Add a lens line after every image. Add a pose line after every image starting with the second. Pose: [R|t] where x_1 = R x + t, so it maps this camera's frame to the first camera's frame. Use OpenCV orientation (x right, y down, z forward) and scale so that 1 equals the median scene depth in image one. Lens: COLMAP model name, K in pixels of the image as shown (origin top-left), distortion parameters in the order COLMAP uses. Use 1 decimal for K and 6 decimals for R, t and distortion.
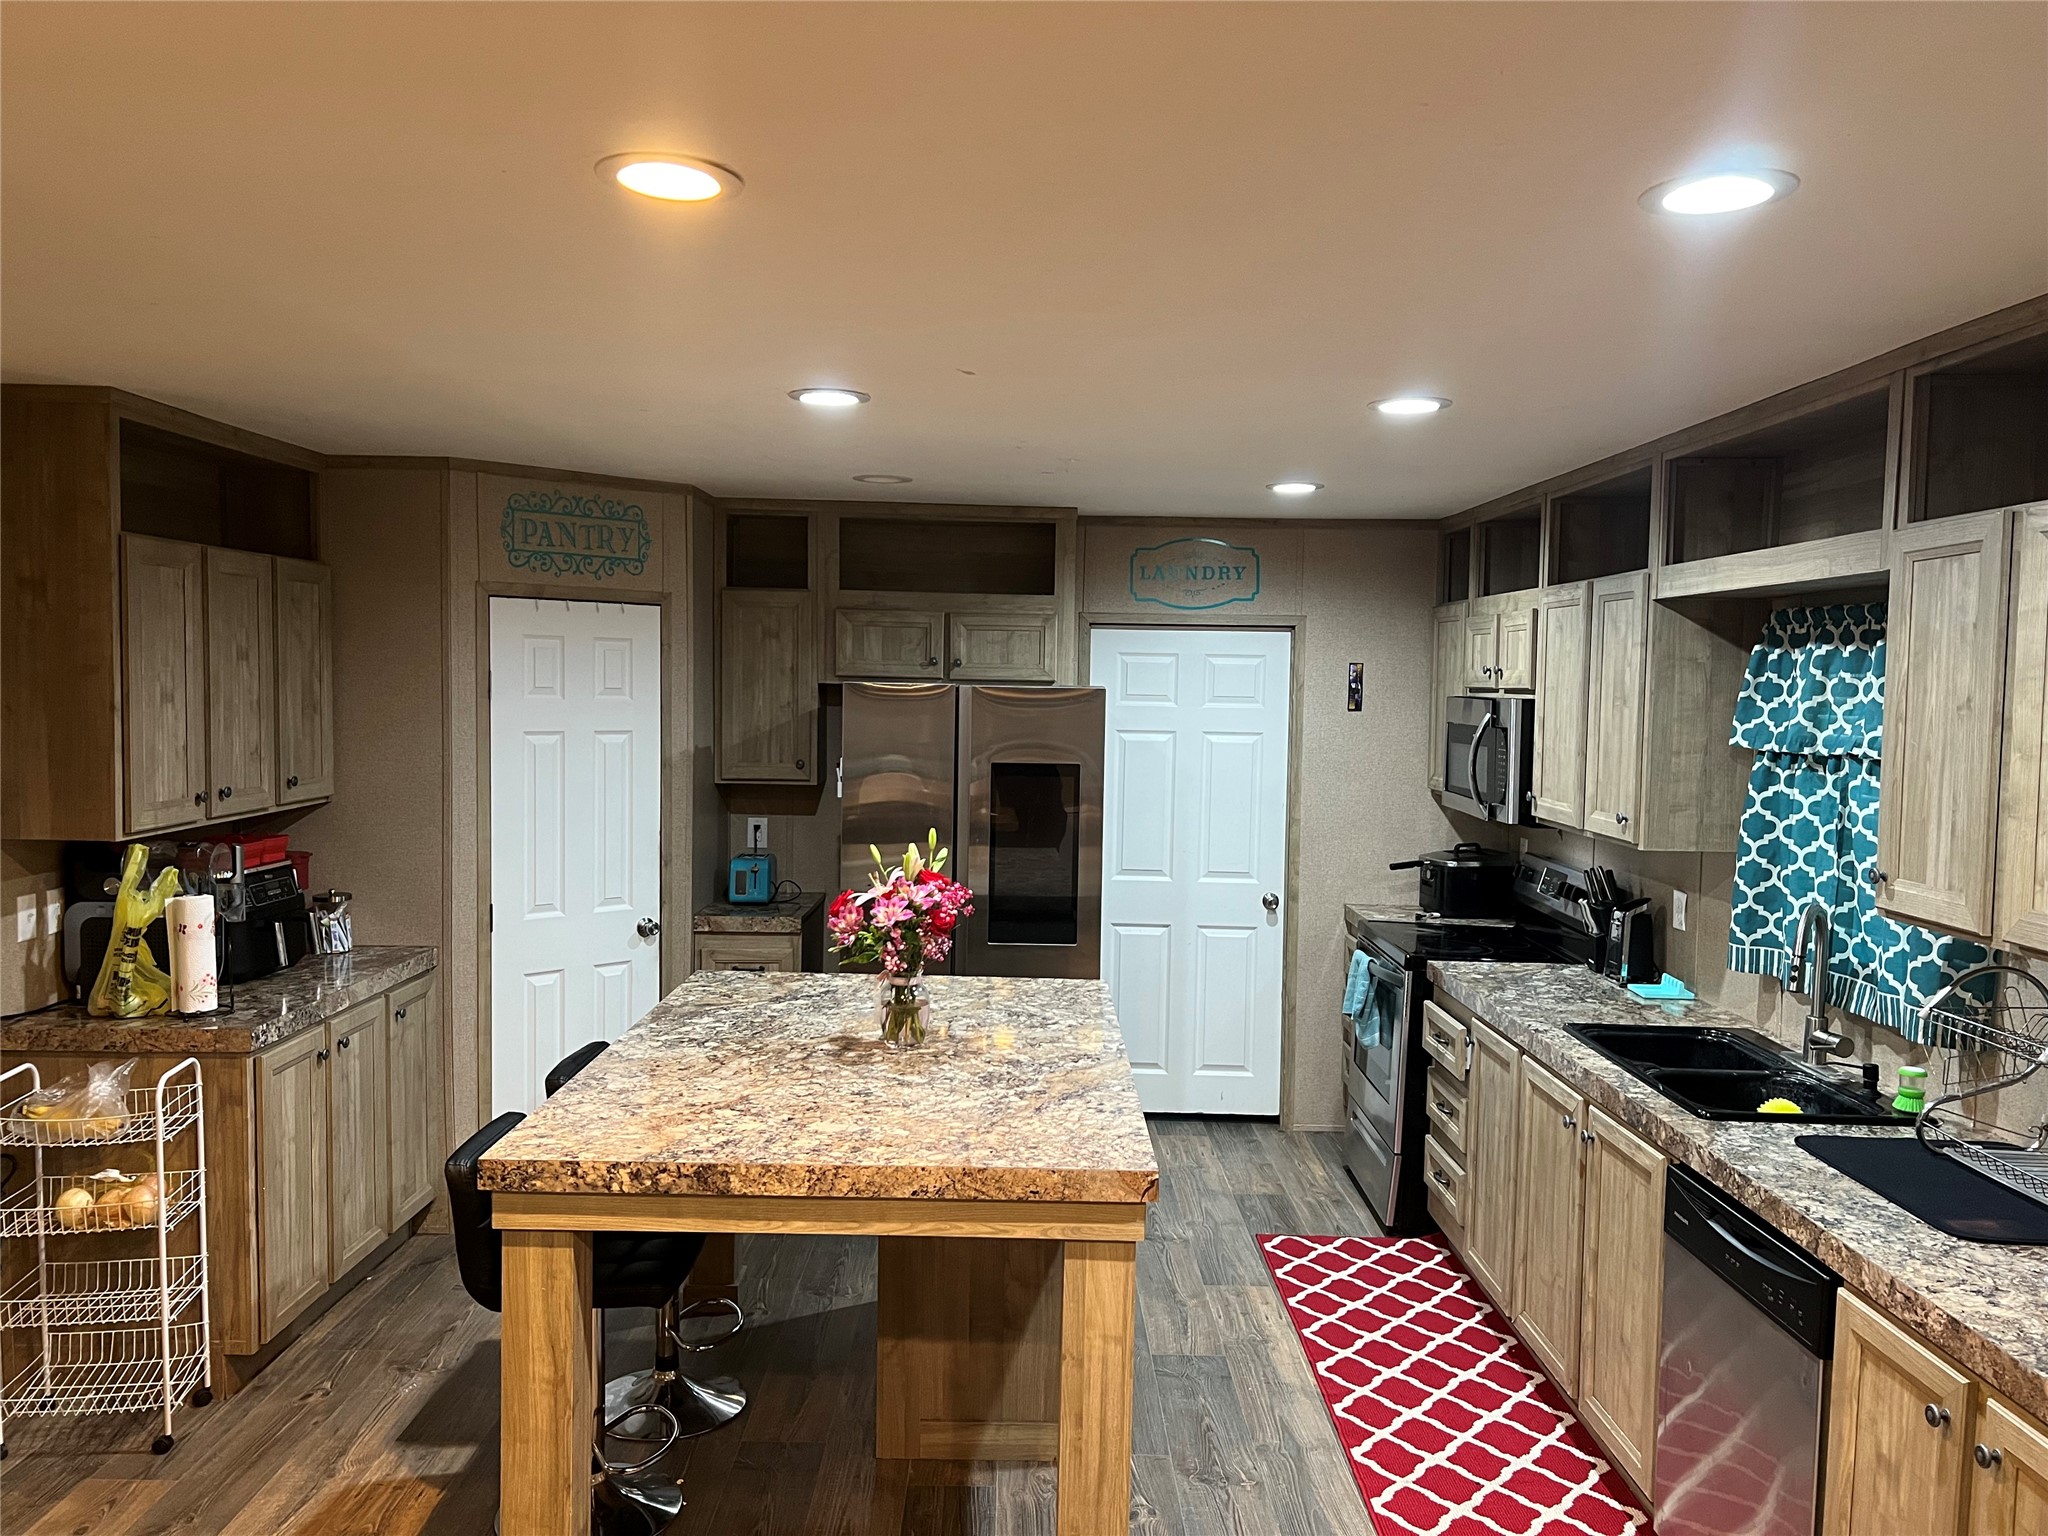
lens RADIAL K [[1538.8, 0, 1024.5], [0, 1538.8, 781.0], [0, 0, 1]] dist [0.061570, -0.088325]
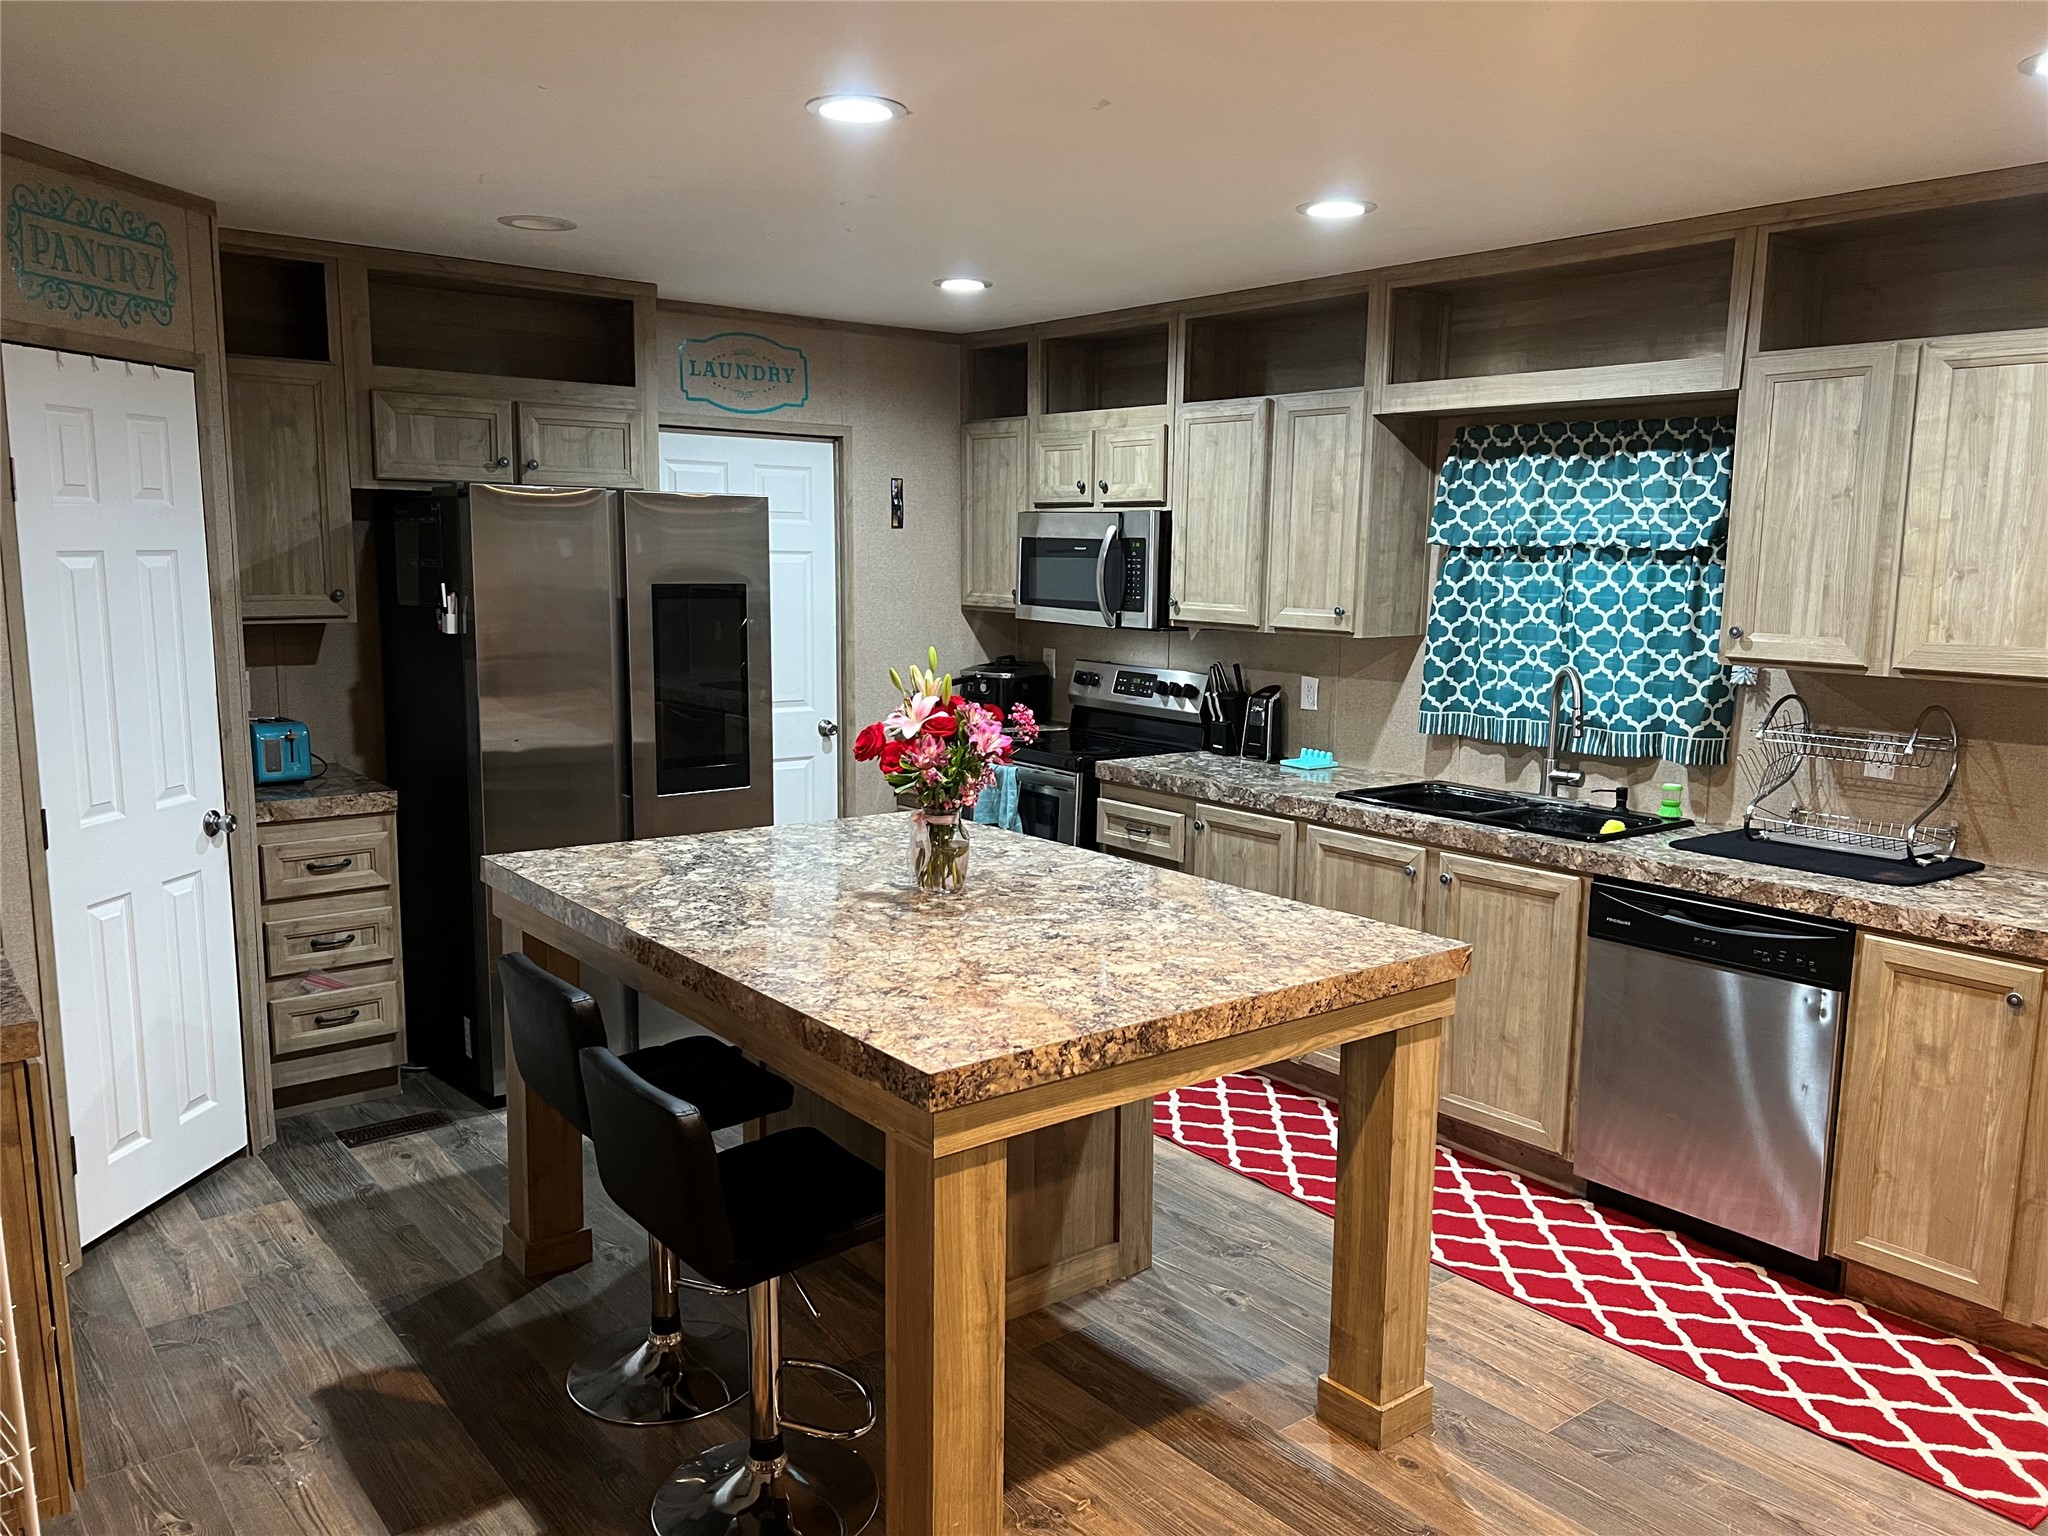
lens RADIAL K [[1538.8, 0, 1040.5], [0, 1538.8, 782.2], [0, 0, 1]] dist [0.061570, -0.088325]
pose [[0.785552, -0.103592, 0.610063, -0.574229], [0.040738, 0.992406, 0.116060, 0.009737], [-0.617453, -0.066319, 0.783807, 0.281613]]
